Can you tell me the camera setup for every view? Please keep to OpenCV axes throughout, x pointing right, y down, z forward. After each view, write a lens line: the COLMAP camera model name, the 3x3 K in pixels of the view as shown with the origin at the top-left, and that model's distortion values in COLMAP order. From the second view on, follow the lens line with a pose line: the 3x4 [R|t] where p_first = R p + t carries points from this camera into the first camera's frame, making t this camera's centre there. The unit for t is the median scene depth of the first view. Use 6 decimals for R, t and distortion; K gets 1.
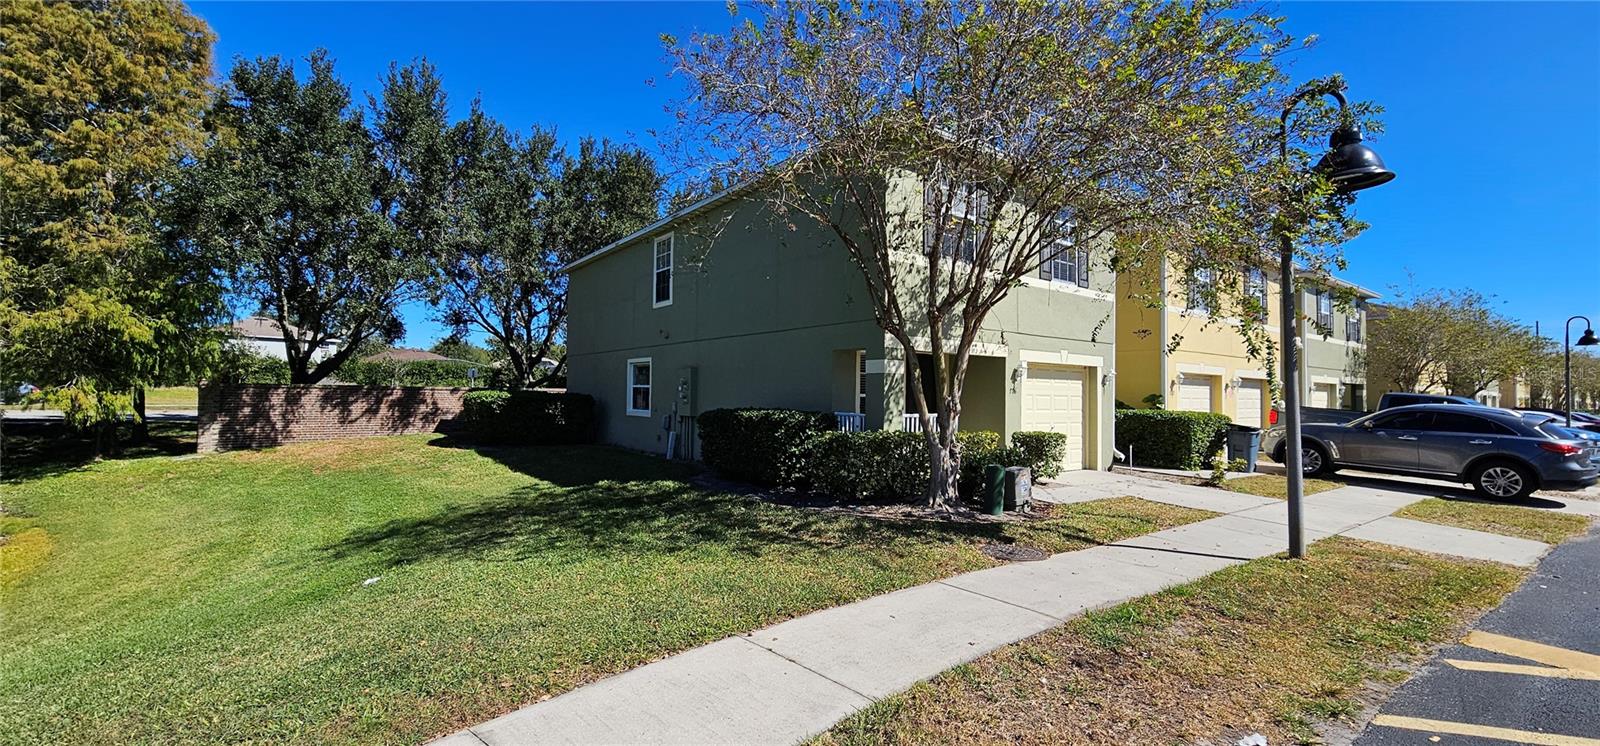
lens RADIAL K [[664.0, 0, 800.0], [0, 664.0, 373.0], [0, 0, 1]] dist [0.000218, -0.000095]
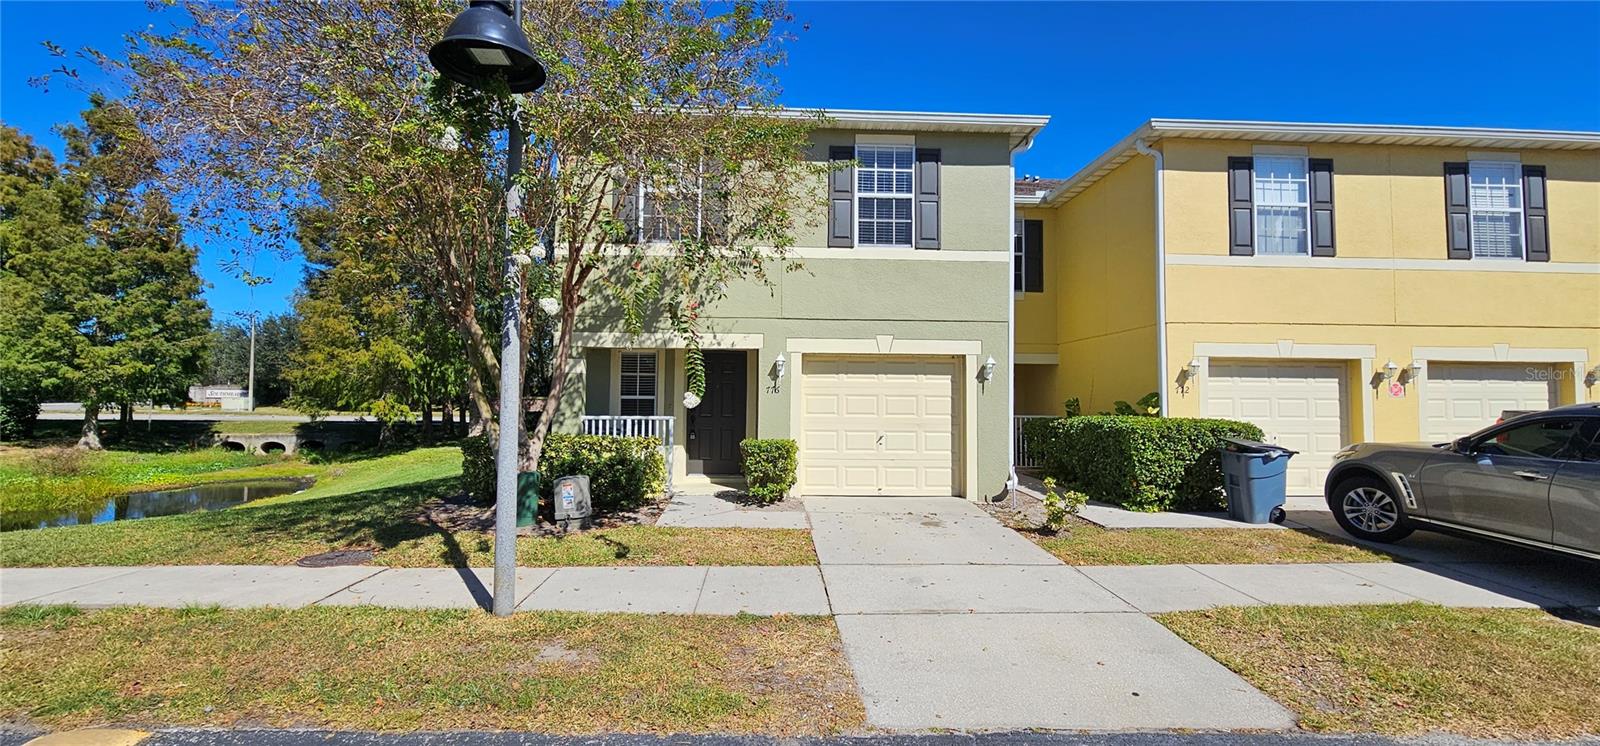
lens RADIAL K [[691.0, 0, 800.0], [0, 691.0, 373.0], [0, 0, 1]] dist [0.000626, 0.000009]
pose [[0.817097, -0.035118, -0.575430, 0.823312], [0.024118, 0.999351, -0.026743, 0.029463], [0.575995, 0.007974, 0.817414, 0.321861]]
